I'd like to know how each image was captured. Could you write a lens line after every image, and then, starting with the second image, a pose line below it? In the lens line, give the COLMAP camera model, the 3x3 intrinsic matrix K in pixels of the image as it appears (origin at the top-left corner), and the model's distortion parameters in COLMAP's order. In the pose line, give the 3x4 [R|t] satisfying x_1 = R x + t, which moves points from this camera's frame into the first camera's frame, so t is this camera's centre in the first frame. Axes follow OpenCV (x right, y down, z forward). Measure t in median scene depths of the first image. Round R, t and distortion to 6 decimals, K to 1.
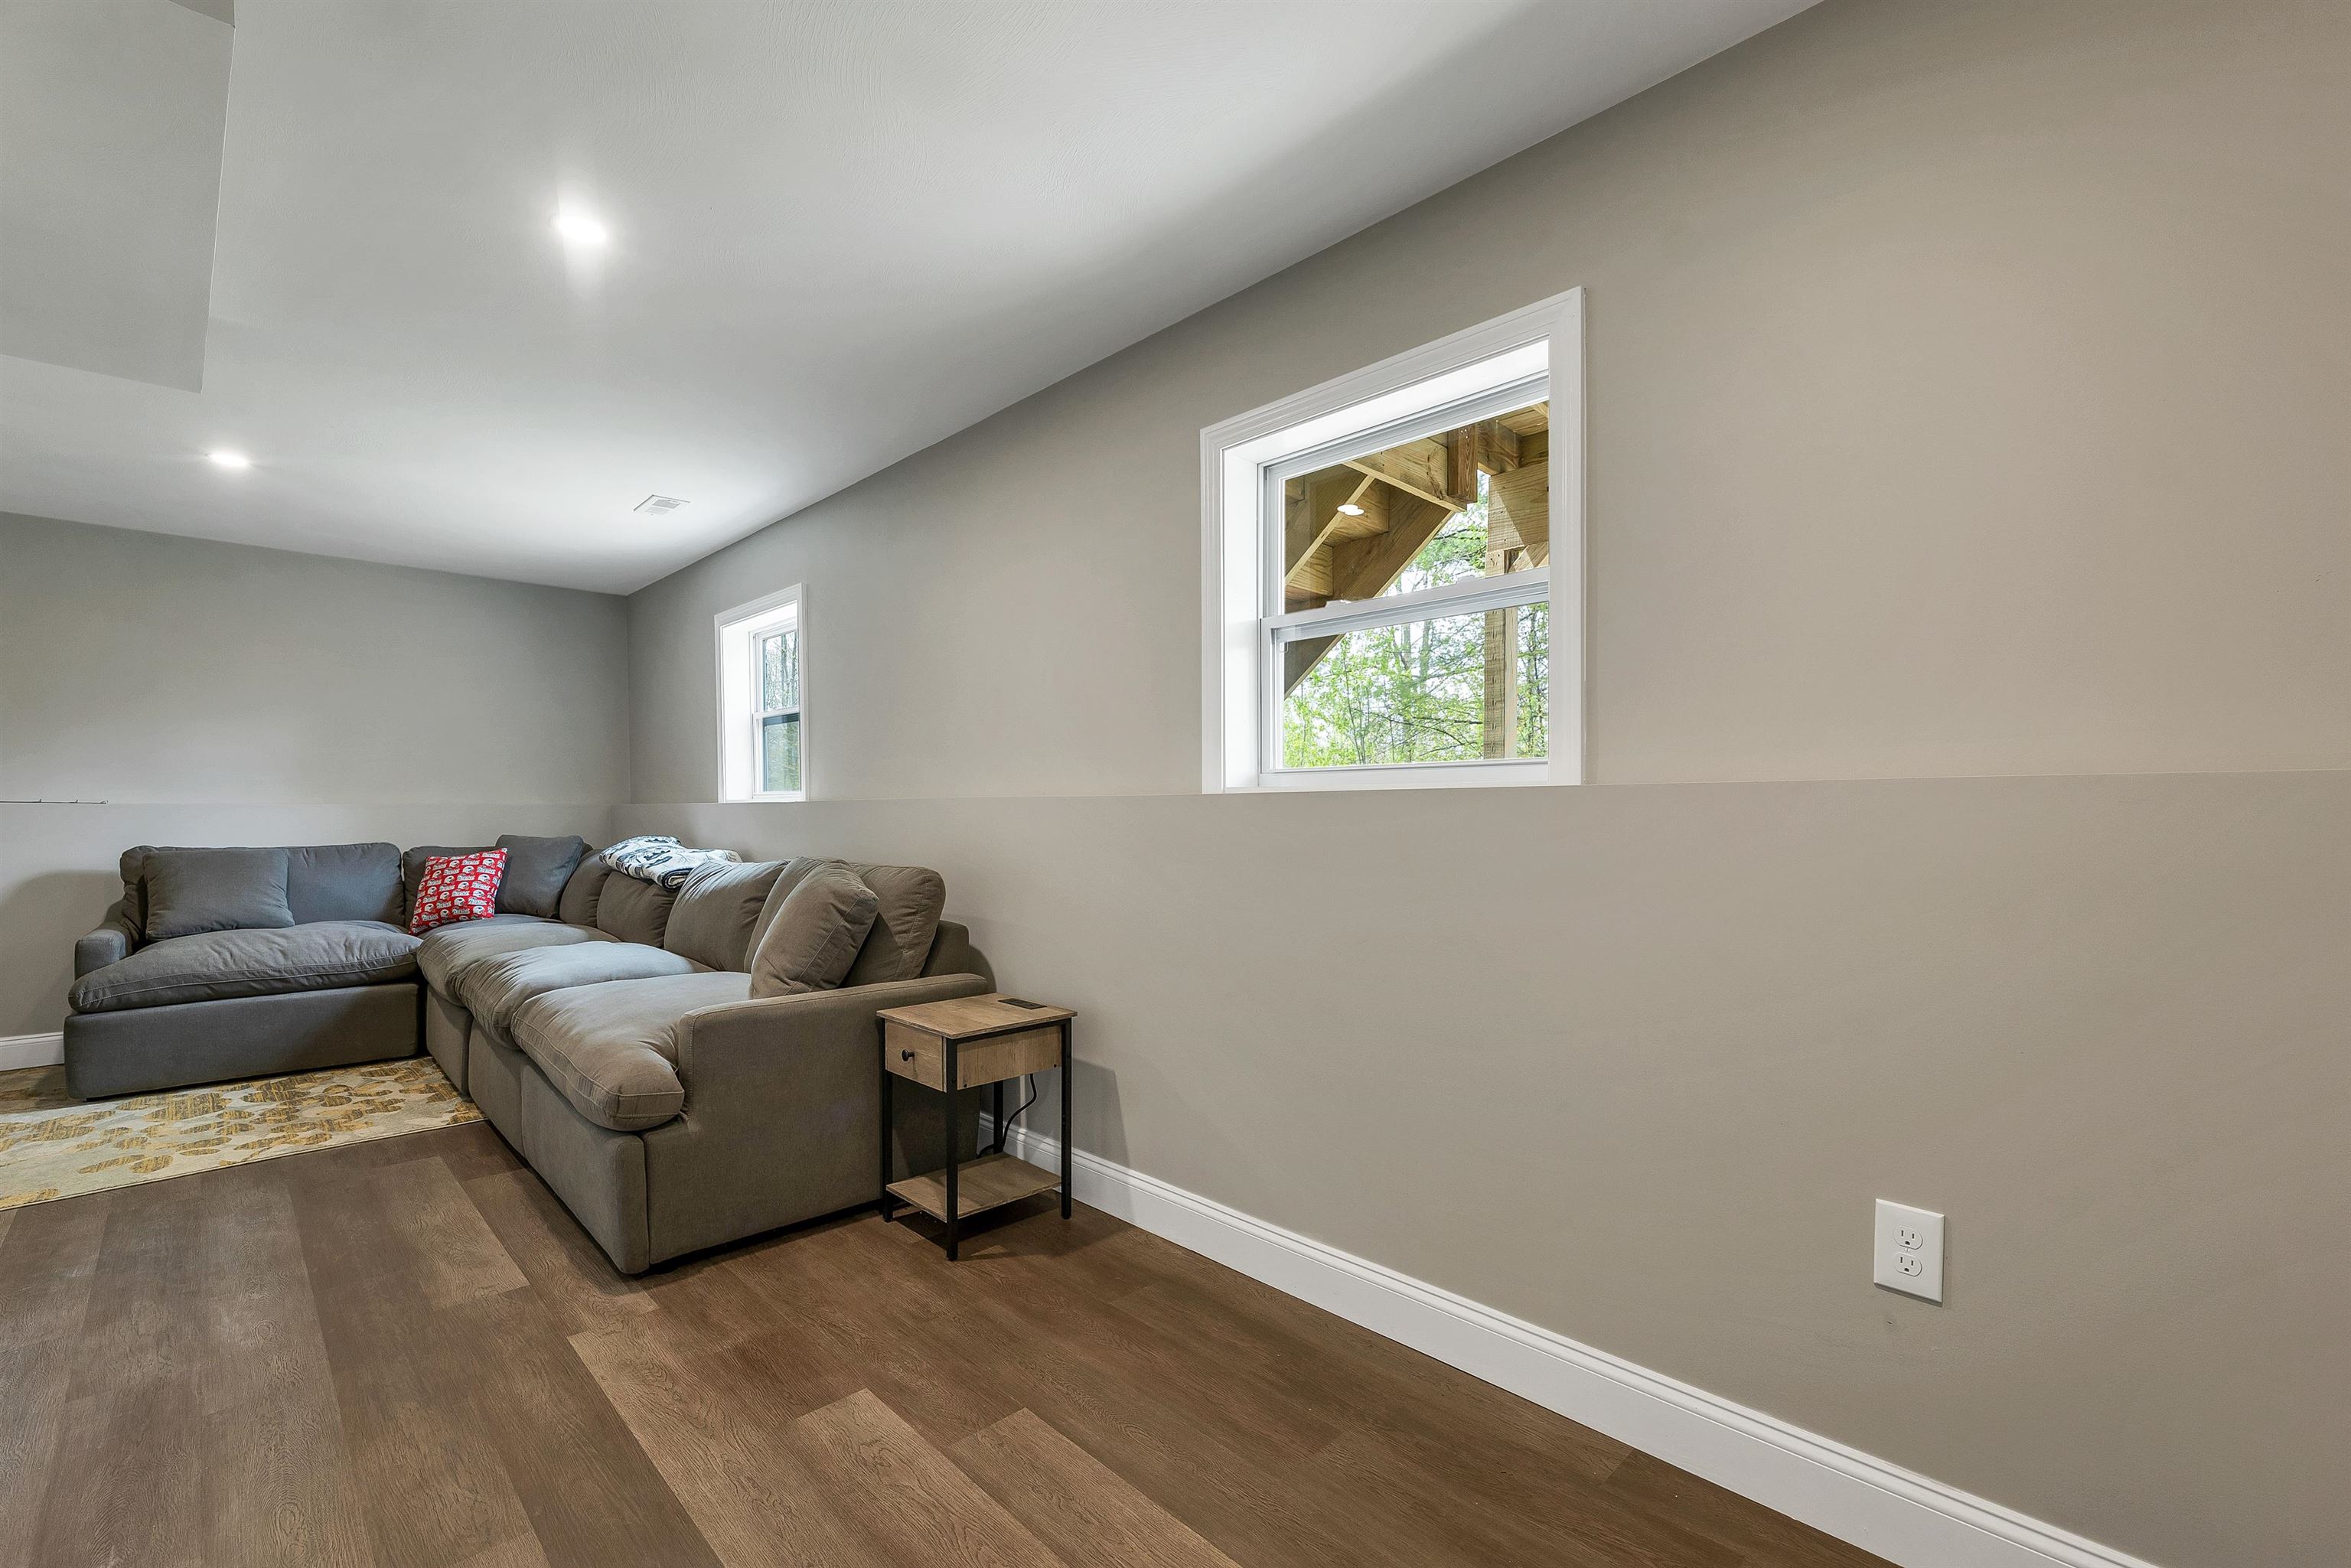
lens RADIAL K [[993.2, 0, 1172.2], [0, 993.2, 825.2], [0, 0, 1]] dist [0.004249, -0.000910]
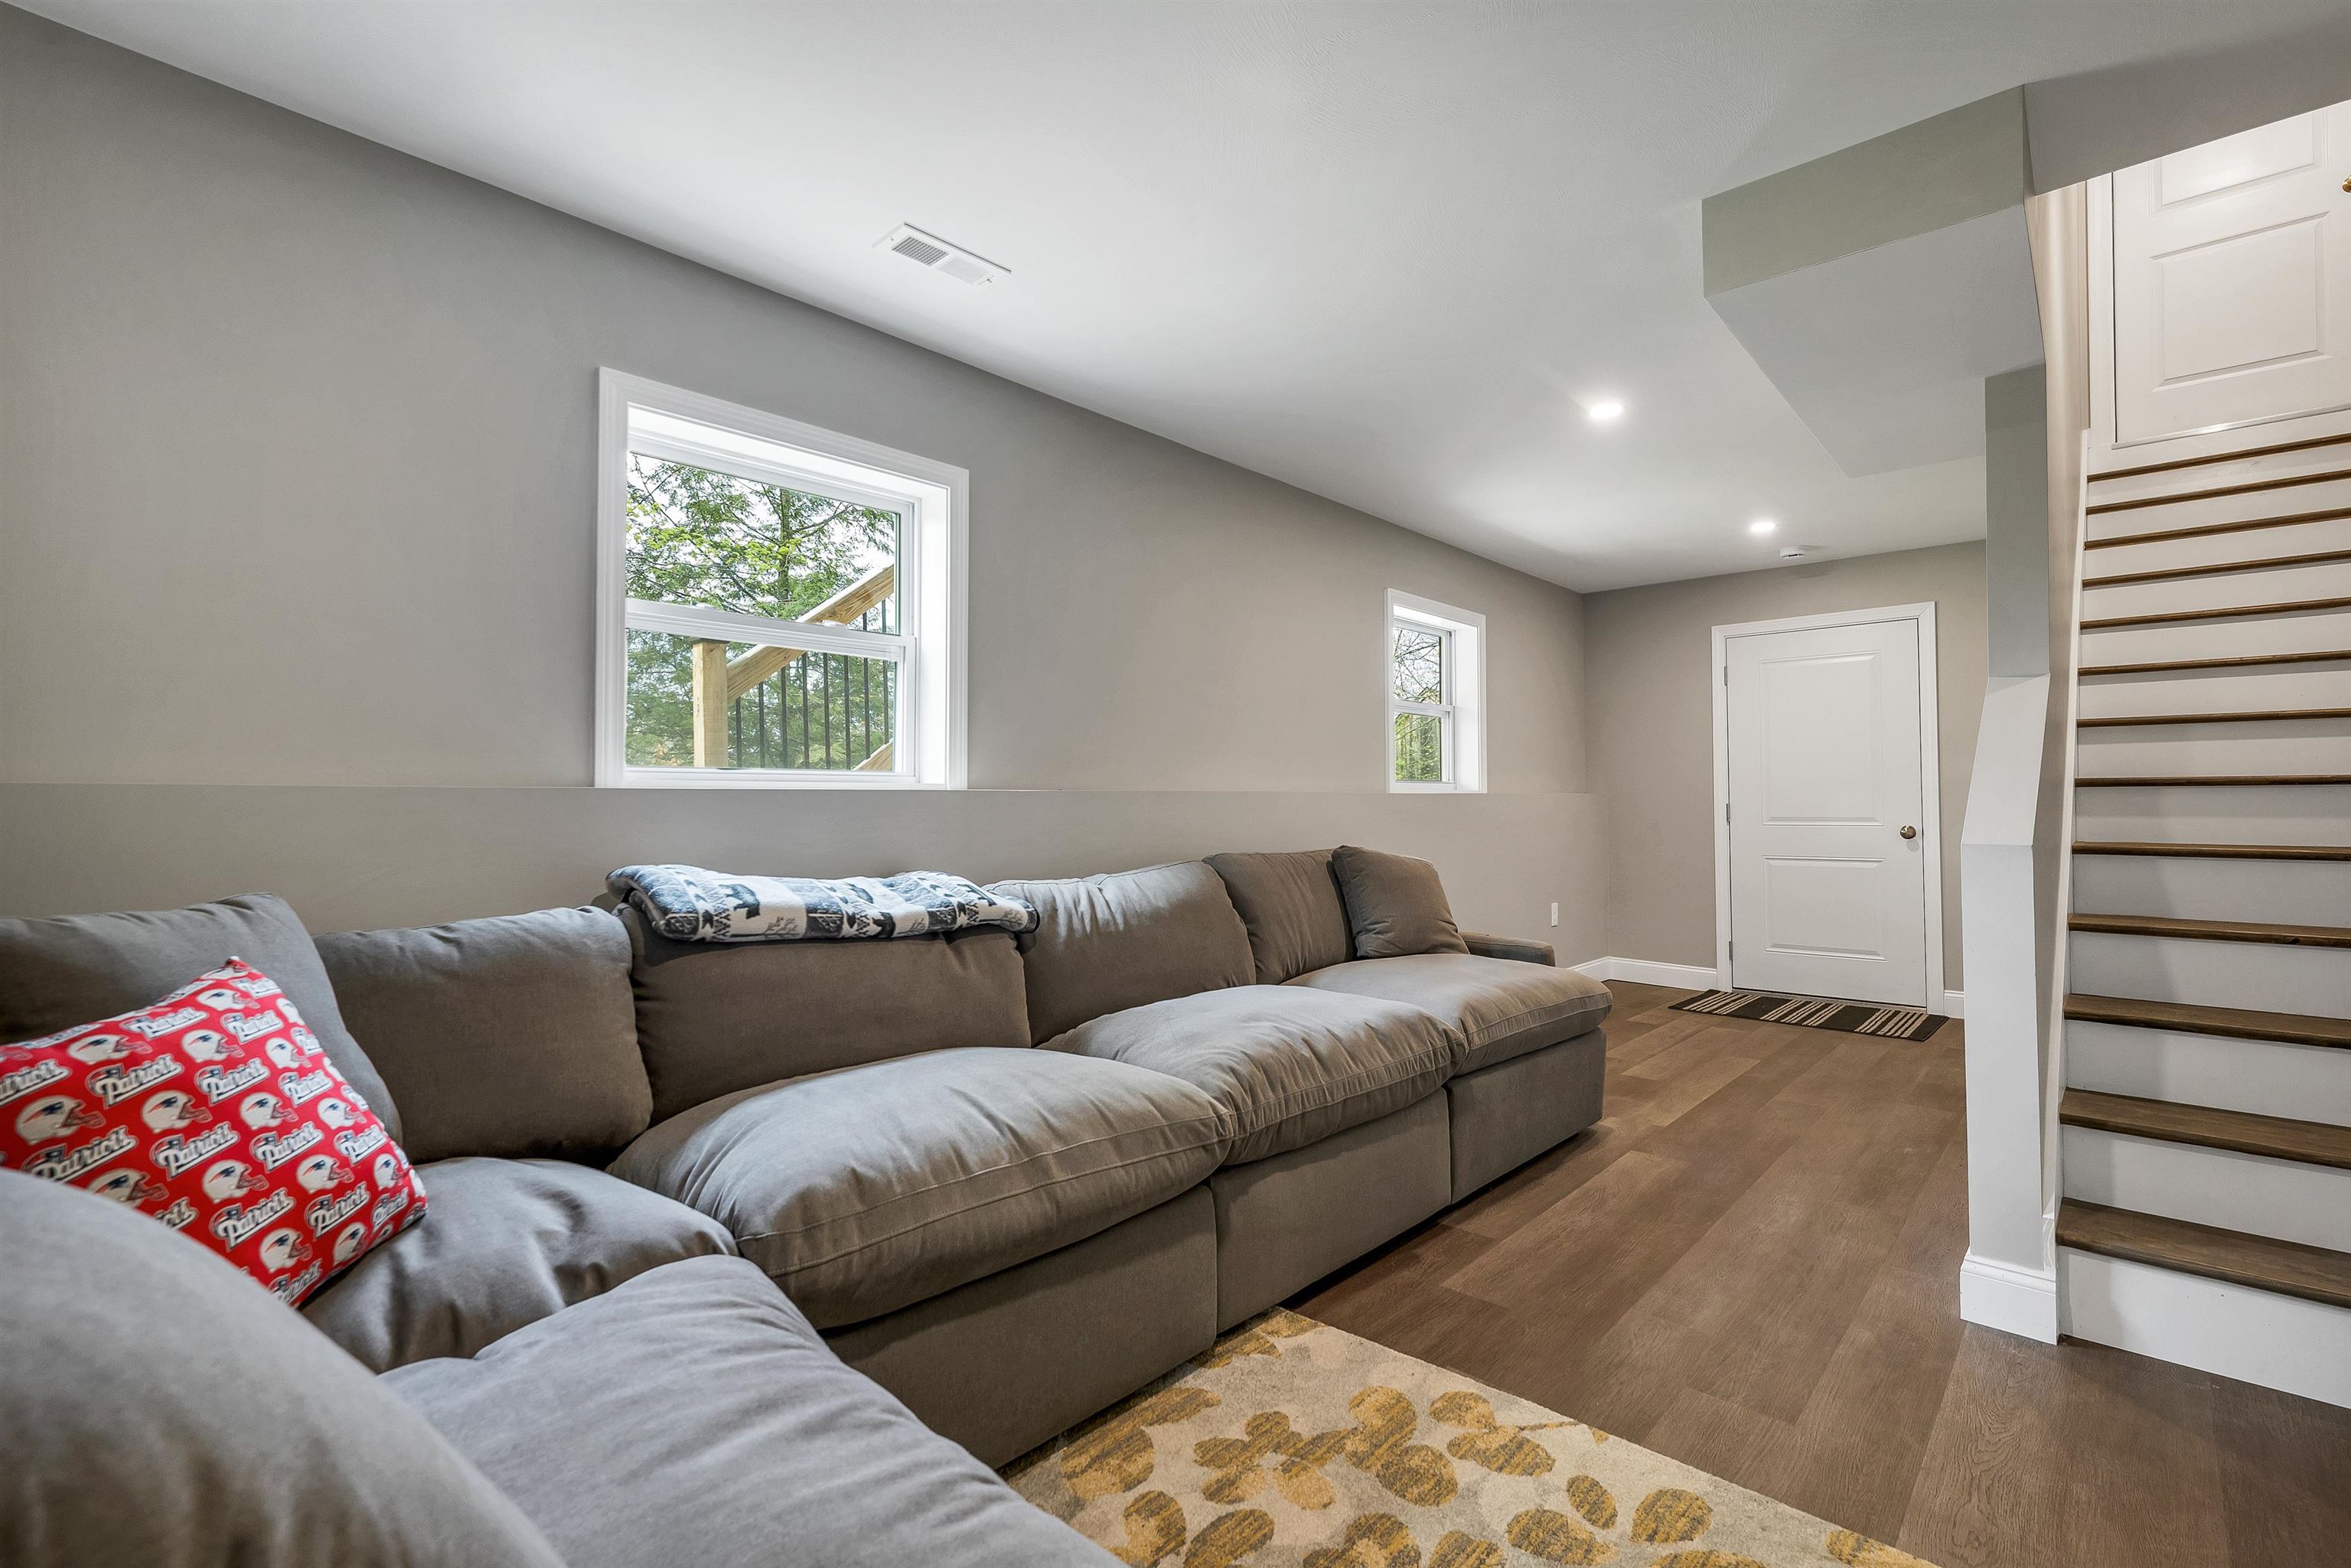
lens RADIAL K [[1023.8, 0, 1194.3], [0, 1023.8, 784.5], [0, 0, 1]] dist [-0.000417, -0.000234]
pose [[-0.057752, 0.016674, 0.998192, -1.238150], [0.010964, 0.999811, -0.016066, -0.014510], [-0.998271, 0.010016, -0.057924, 1.026953]]
